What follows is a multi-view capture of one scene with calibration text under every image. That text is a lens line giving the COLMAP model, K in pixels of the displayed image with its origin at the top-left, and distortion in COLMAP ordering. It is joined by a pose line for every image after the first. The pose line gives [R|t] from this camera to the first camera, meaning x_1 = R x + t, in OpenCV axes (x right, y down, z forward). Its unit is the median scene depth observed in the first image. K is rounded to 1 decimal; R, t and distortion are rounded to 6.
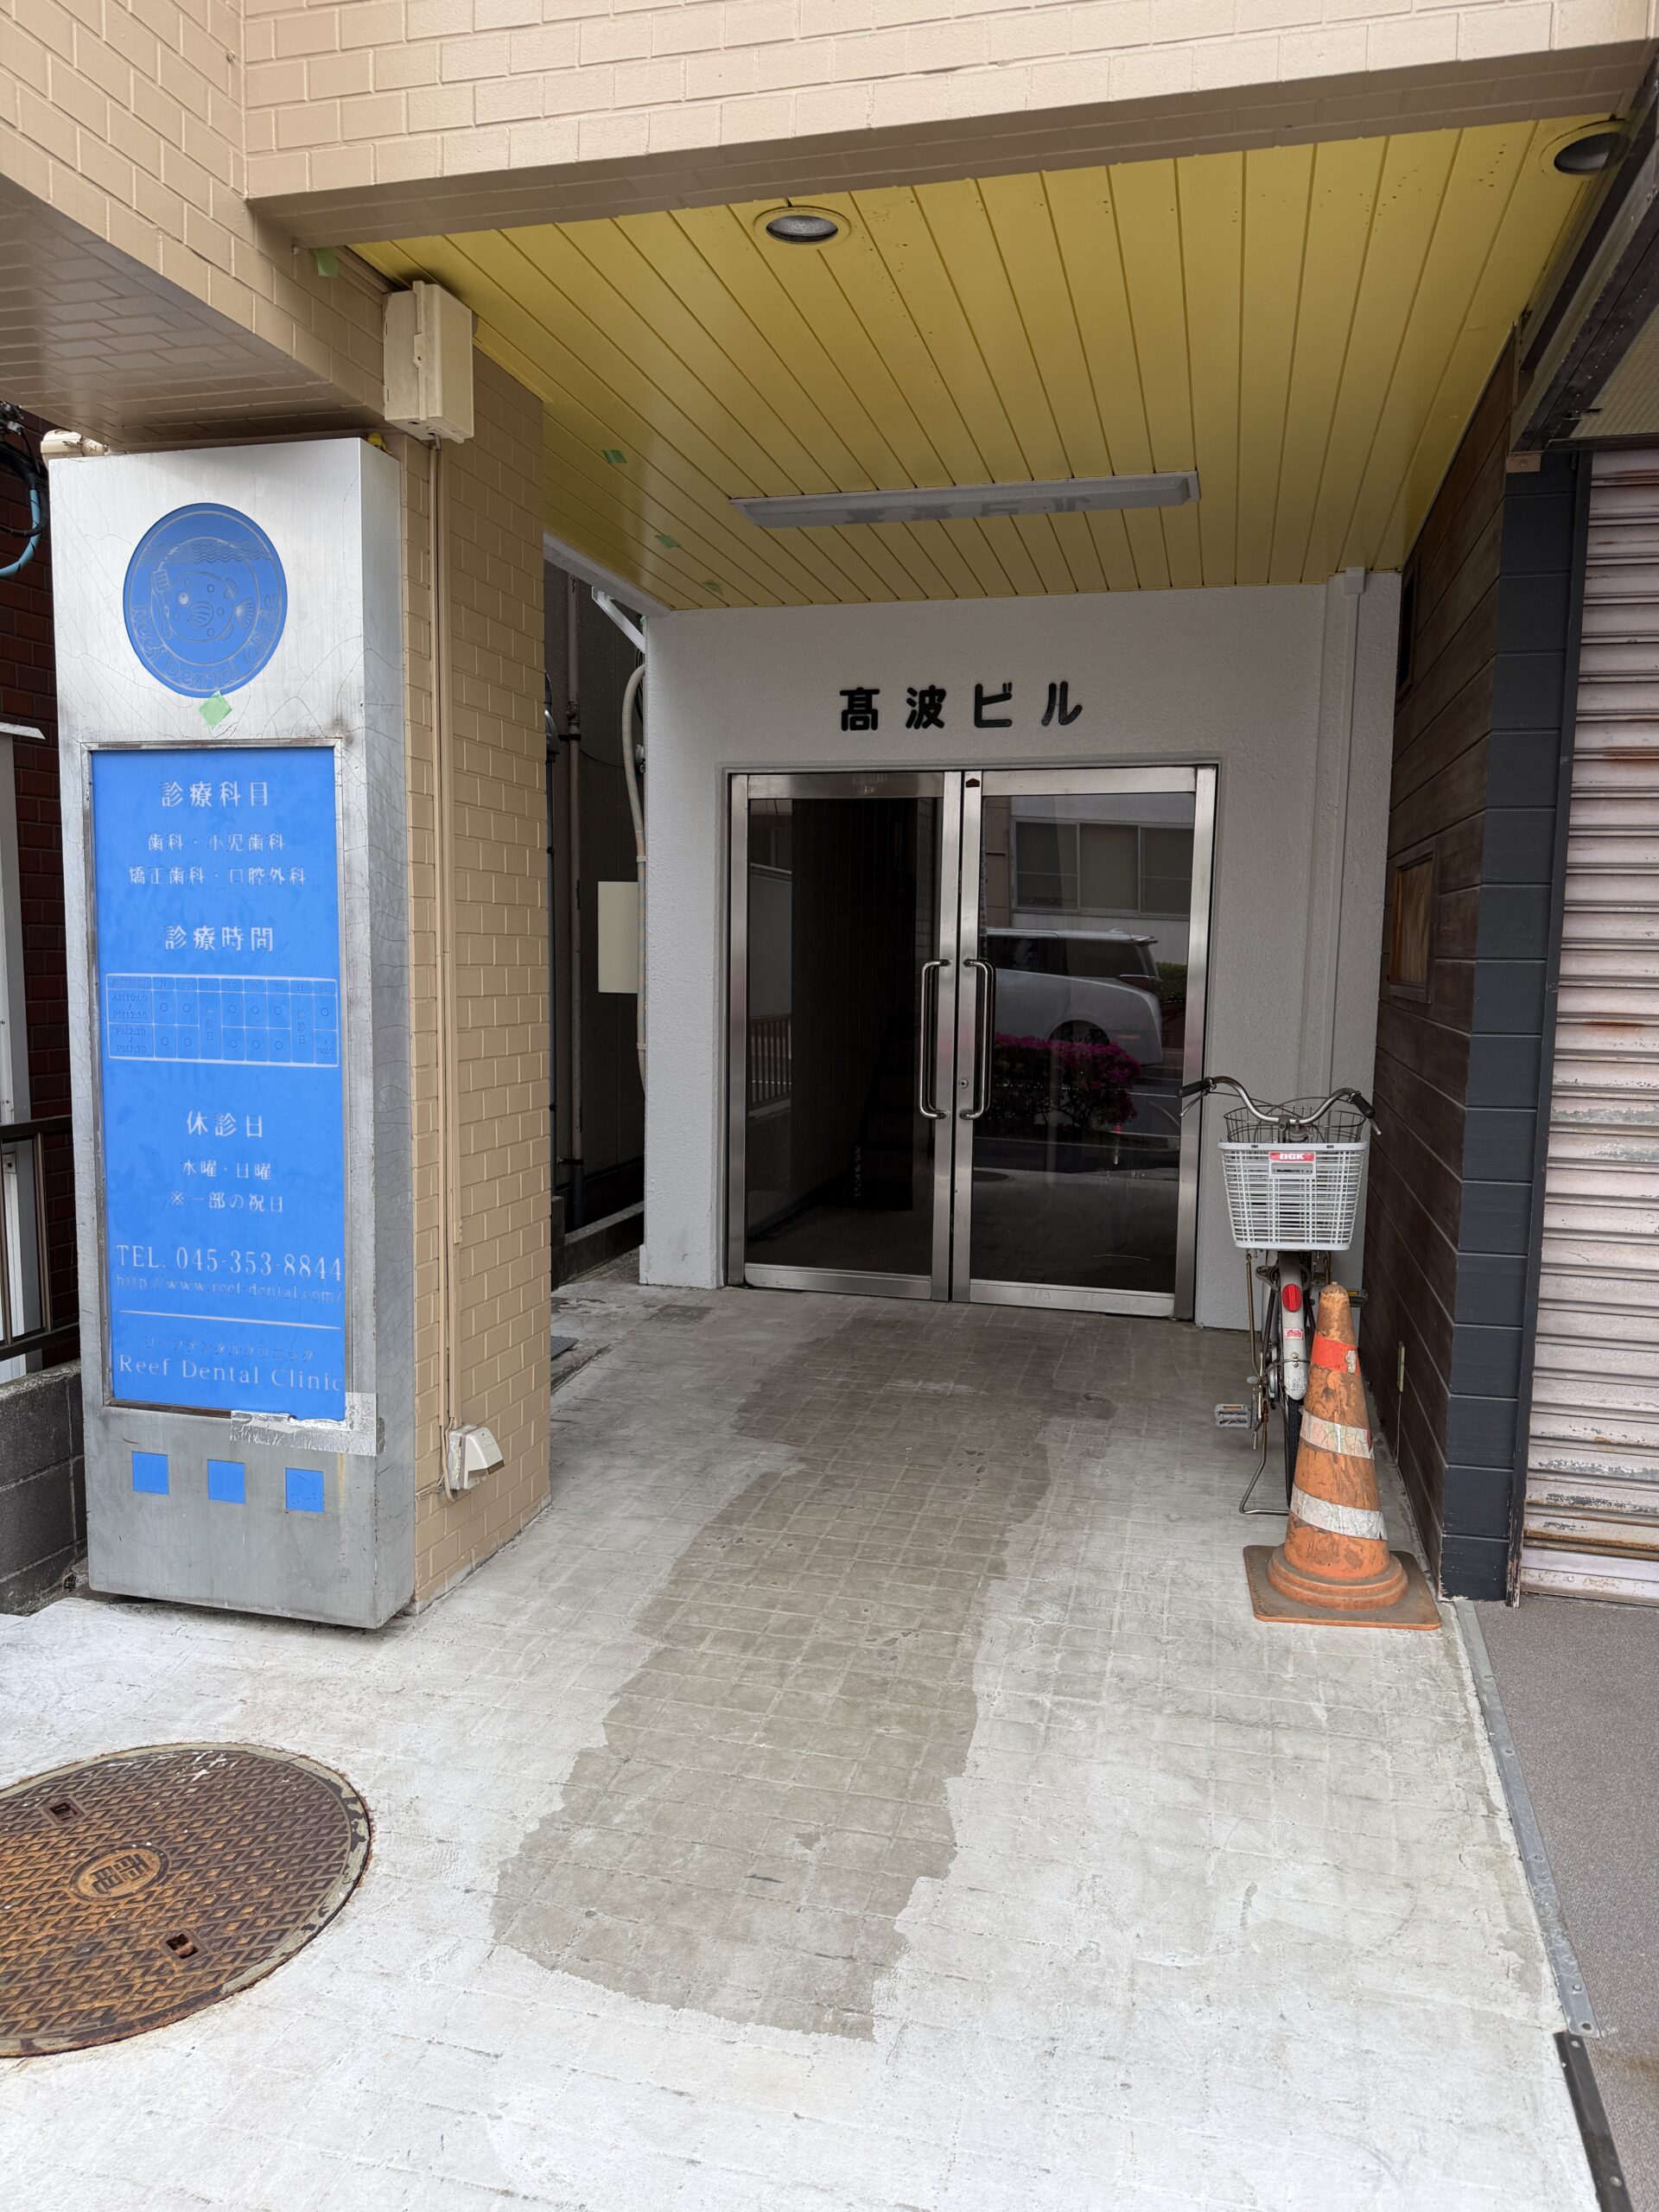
lens RADIAL K [[1553.0, 0, 828.0], [0, 1553.0, 1102.1], [0, 0, 1]] dist [0.059143, -0.001807]
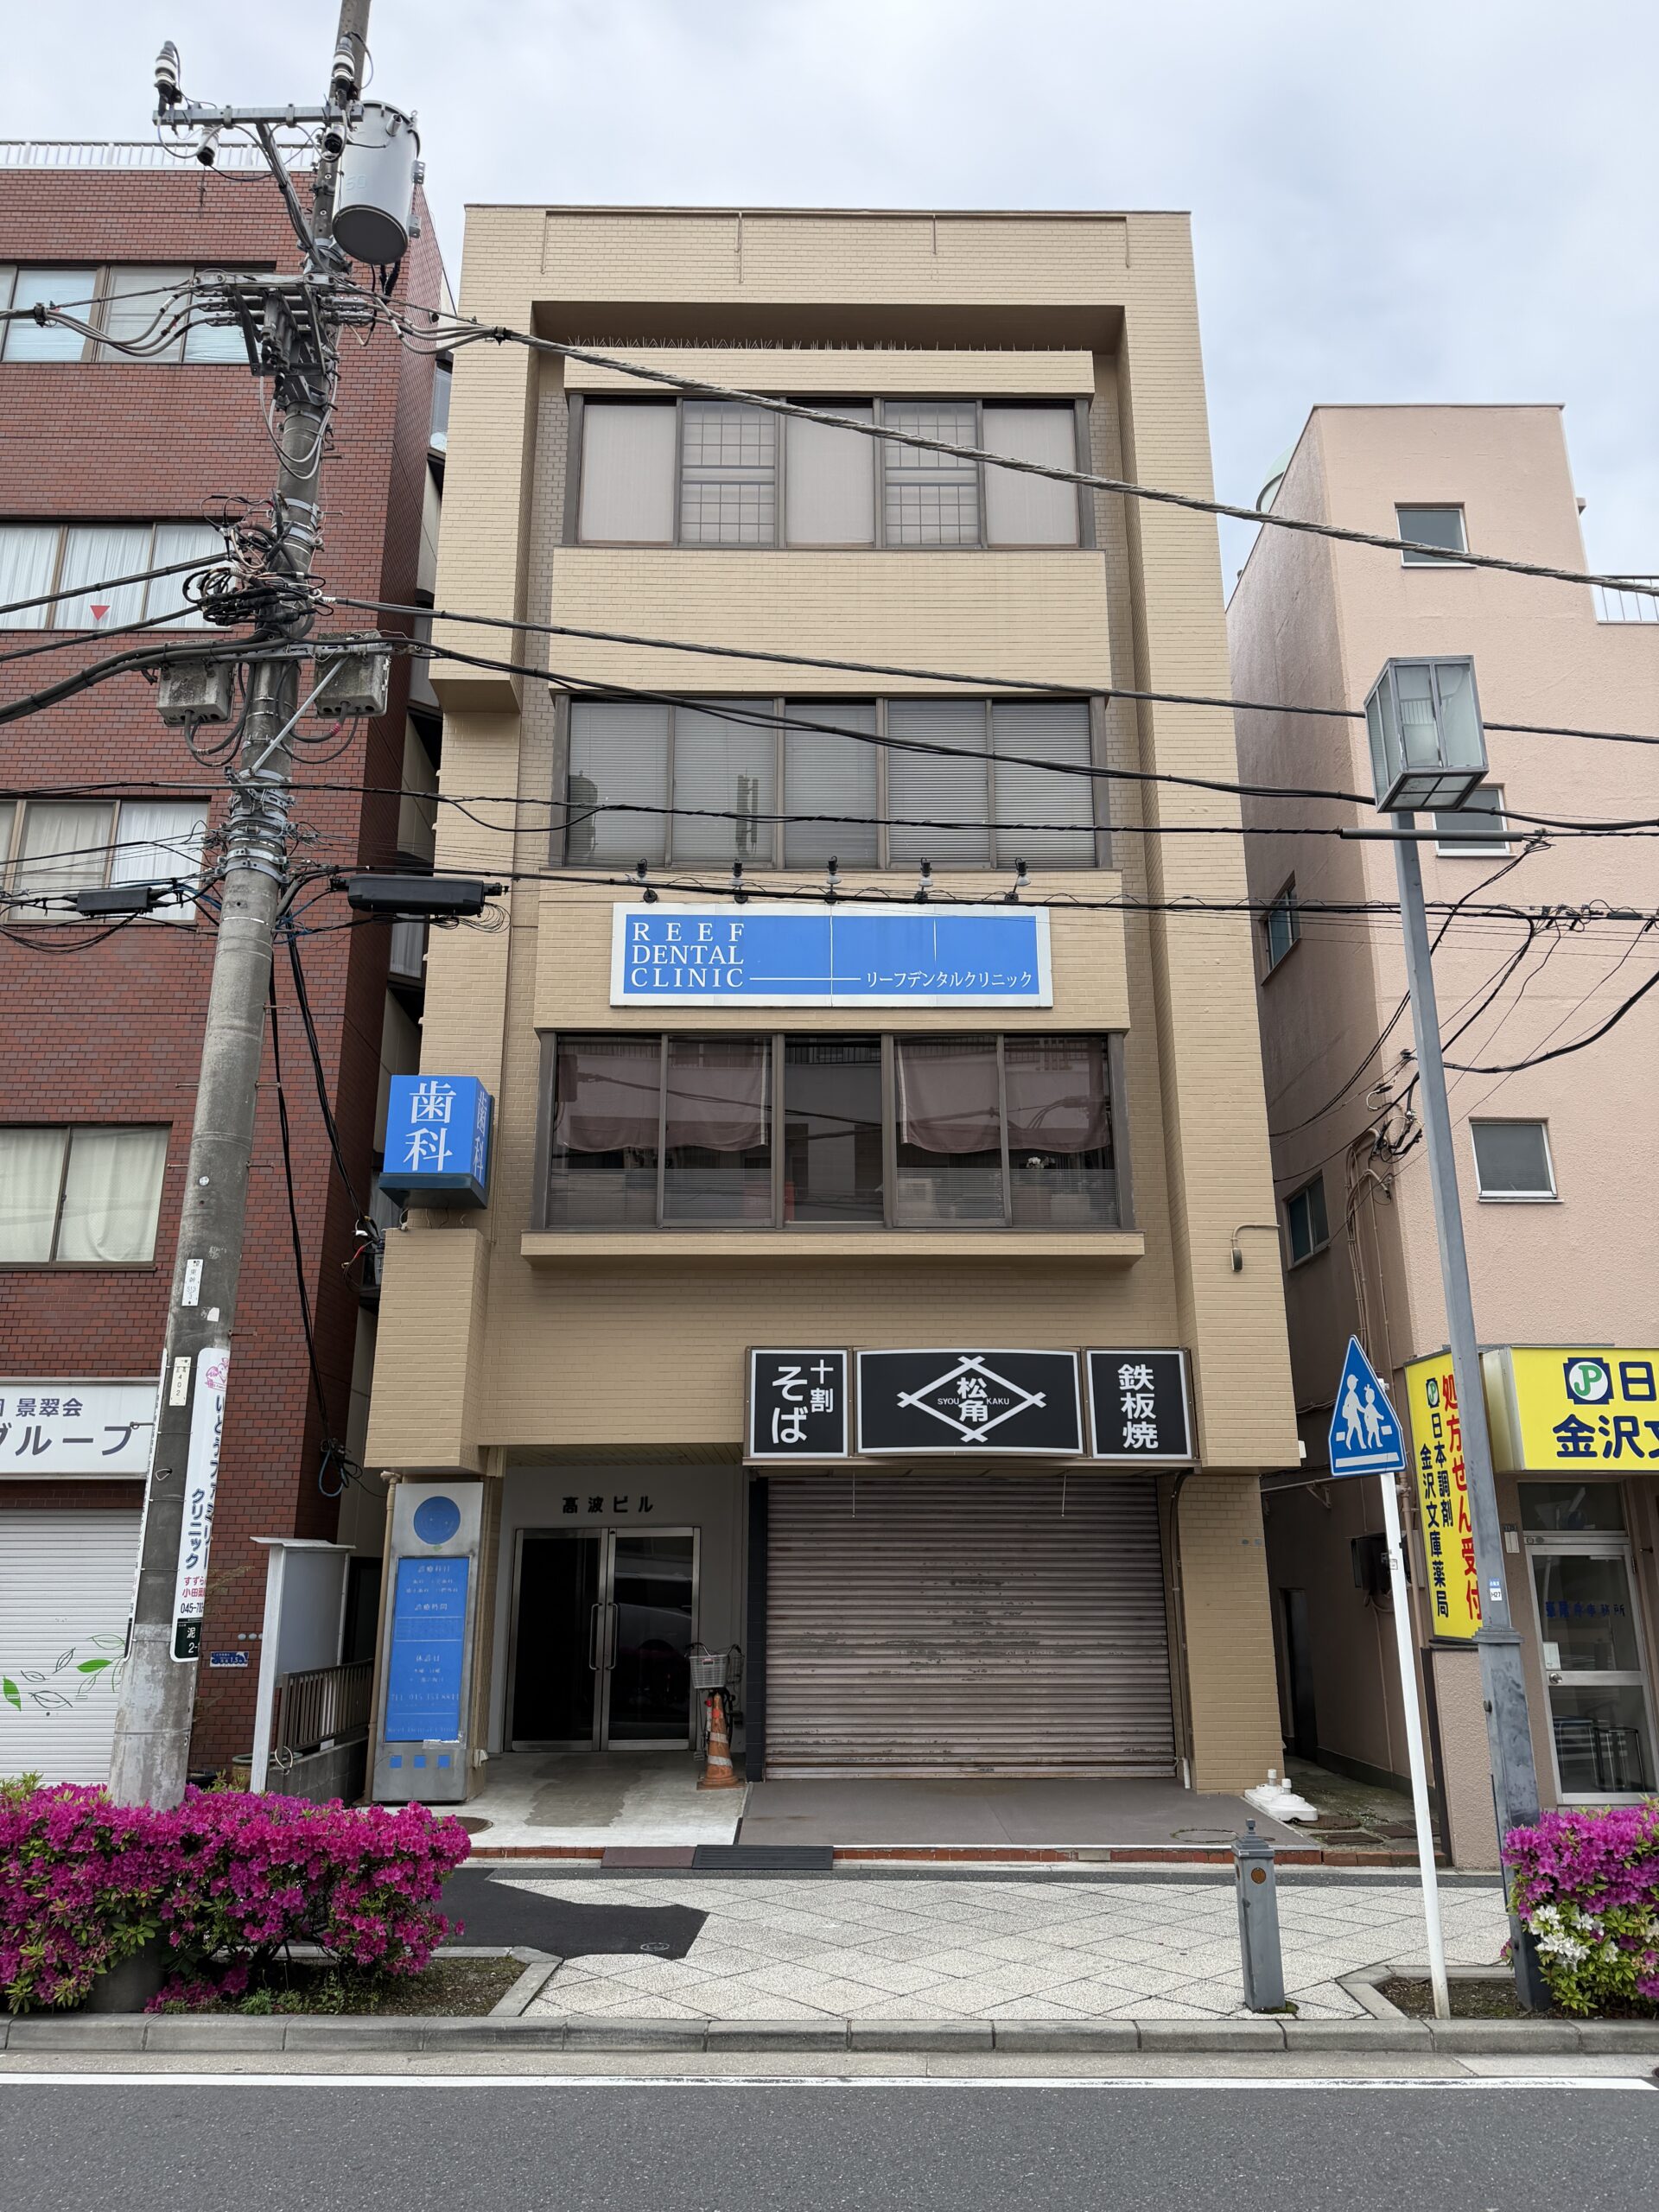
lens RADIAL K [[1553.0, 0, 832.0], [0, 1553.0, 1104.4], [0, 0, 1]] dist [0.059143, -0.001807]
pose [[0.965629, 0.054062, 0.254238, -0.455780], [0.046983, 0.925714, -0.375295, 0.236495], [-0.255641, 0.374340, 0.891357, -3.033100]]
